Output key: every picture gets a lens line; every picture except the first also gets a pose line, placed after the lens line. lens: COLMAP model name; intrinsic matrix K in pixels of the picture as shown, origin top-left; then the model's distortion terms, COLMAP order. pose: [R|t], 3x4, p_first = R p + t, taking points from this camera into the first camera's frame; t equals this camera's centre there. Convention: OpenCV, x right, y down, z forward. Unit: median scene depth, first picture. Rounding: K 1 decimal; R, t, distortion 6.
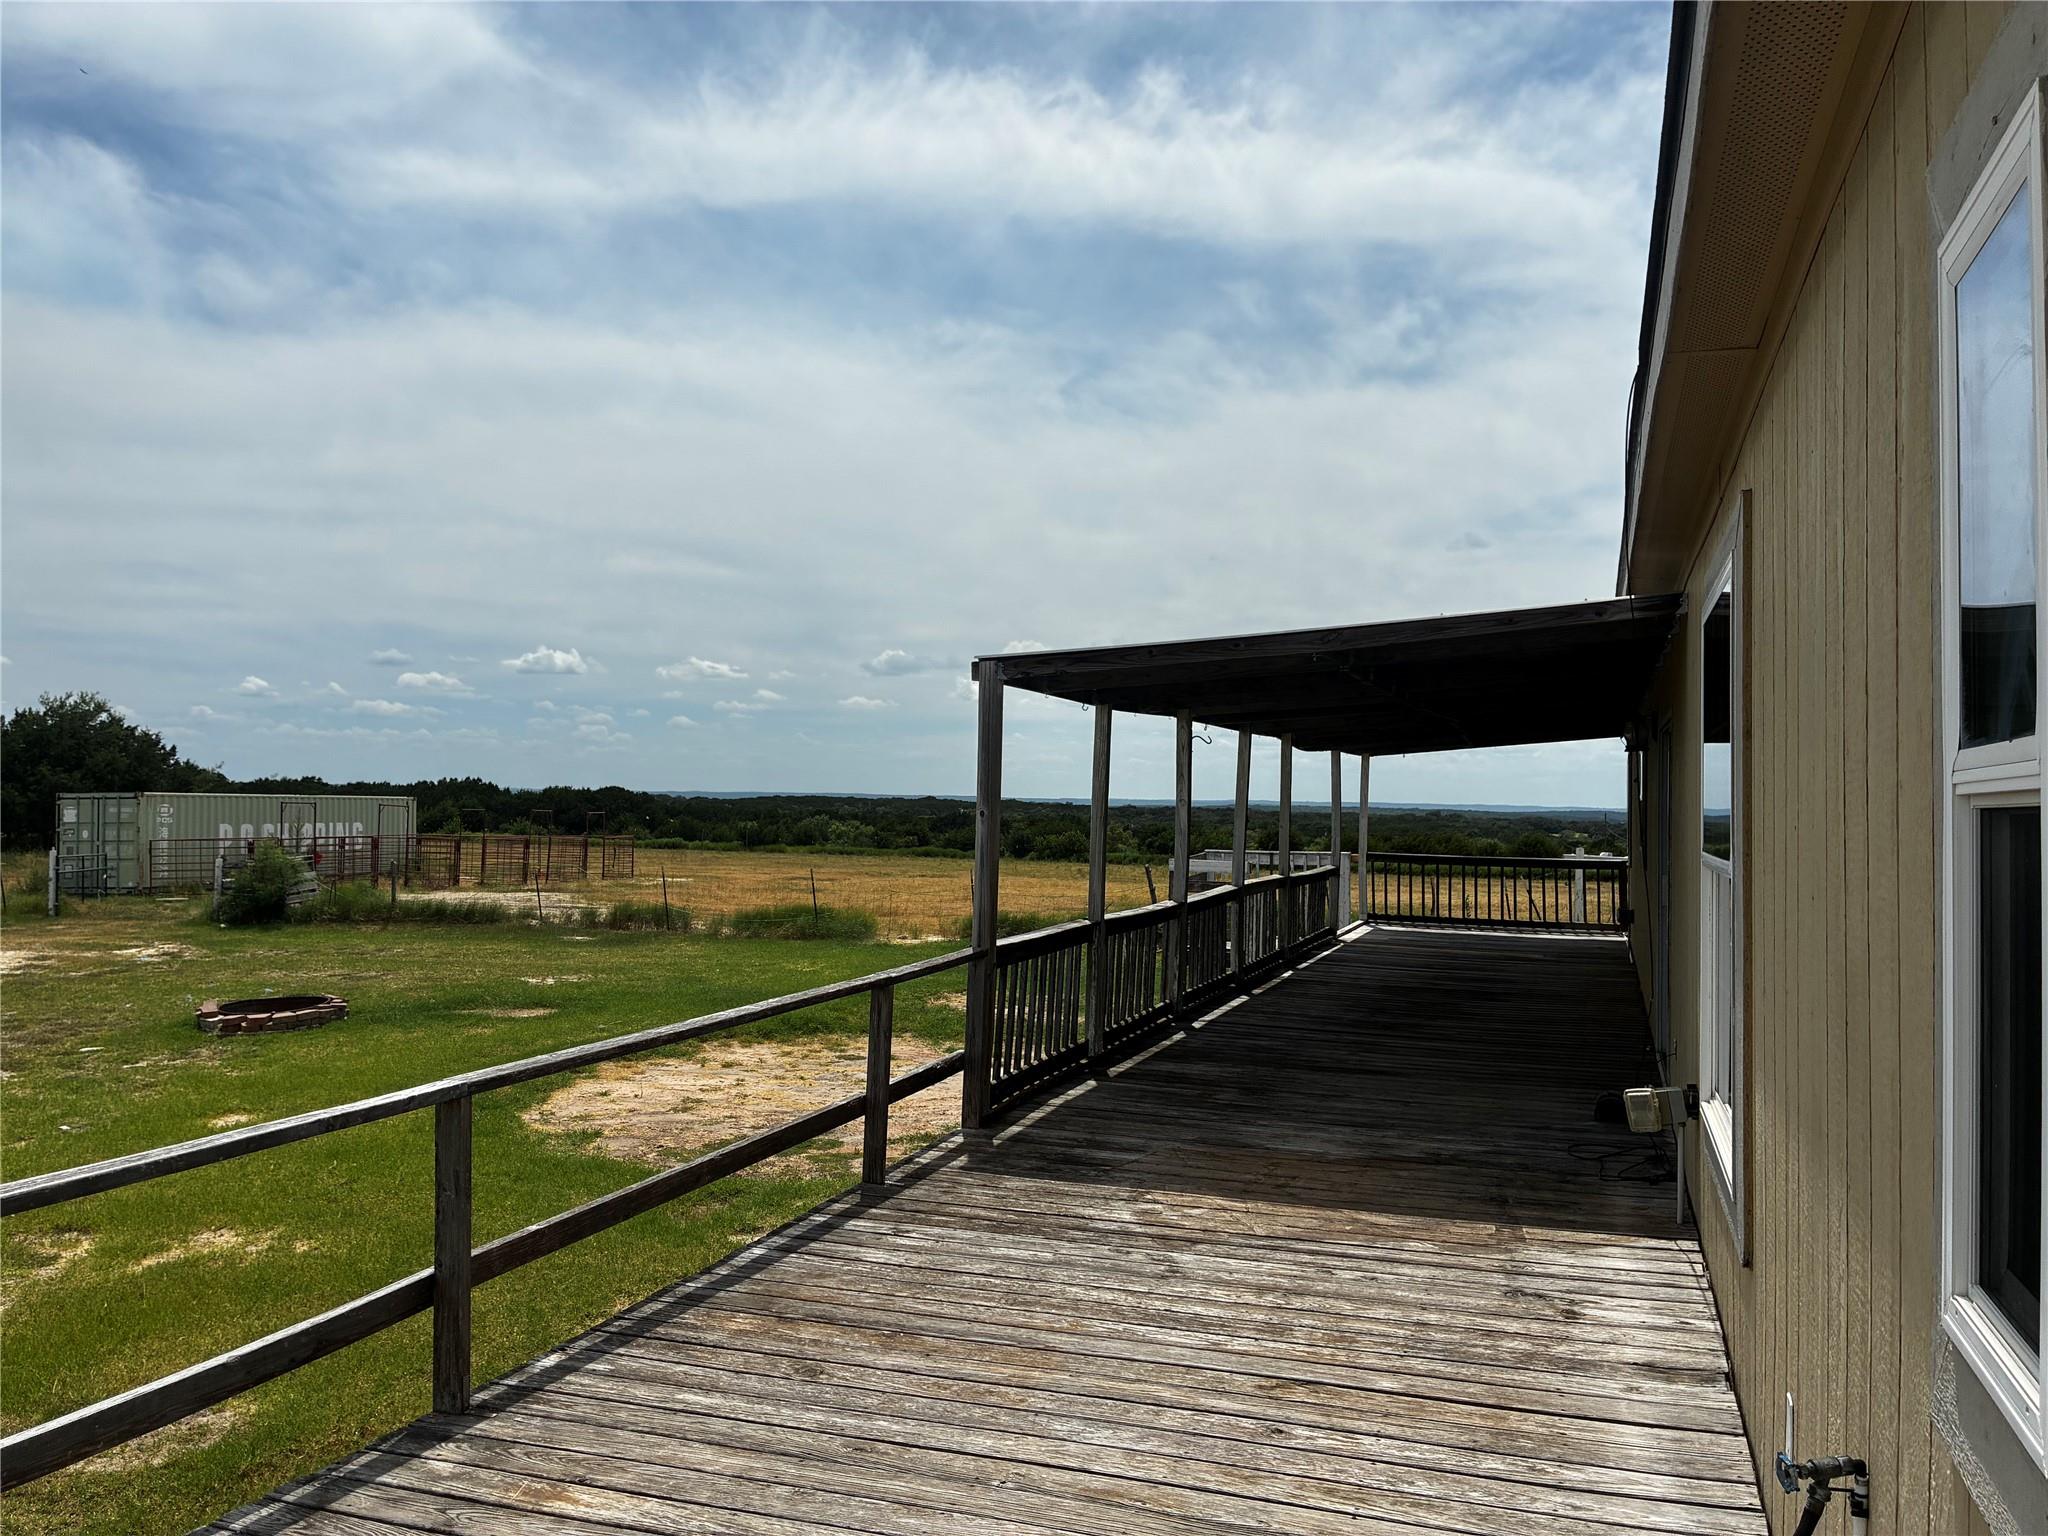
lens RADIAL K [[1559.3, 0, 1011.8], [0, 1559.3, 764.7], [0, 0, 1]] dist [0.045847, -0.063325]
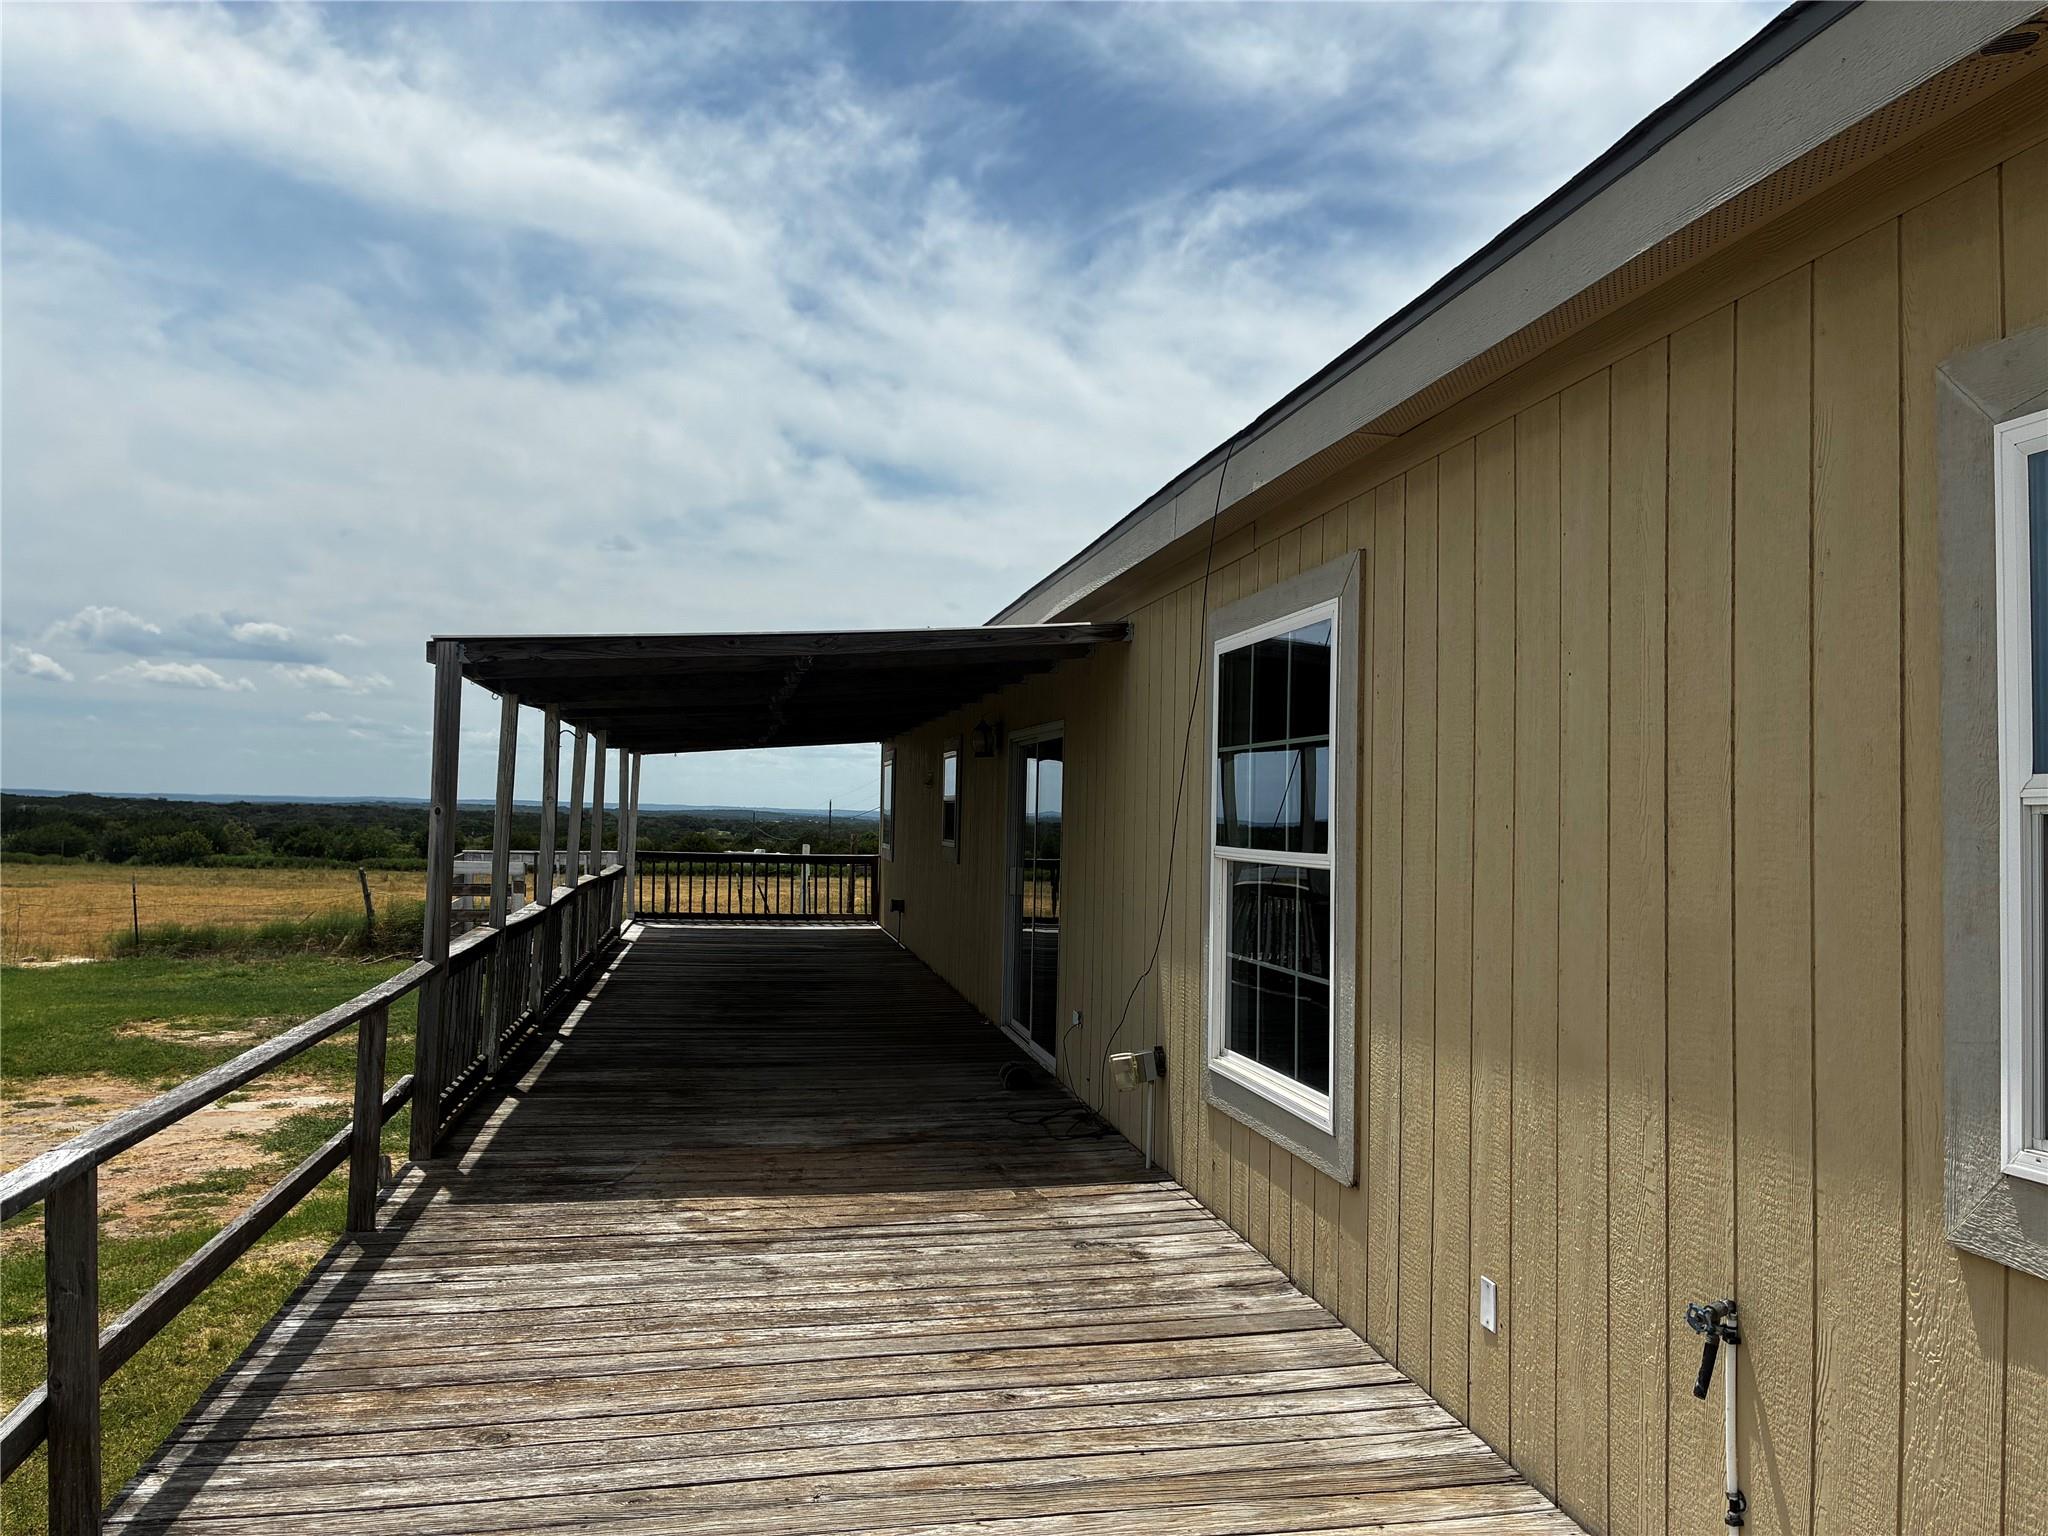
lens RADIAL K [[1559.3, 0, 1017.5], [0, 1559.3, 746.3], [0, 0, 1]] dist [0.045847, -0.063325]
pose [[0.856009, 0.027183, 0.516246, -0.199903], [-0.021412, 0.999624, -0.017131, 0.002592], [-0.516517, 0.003610, 0.856269, 0.047747]]
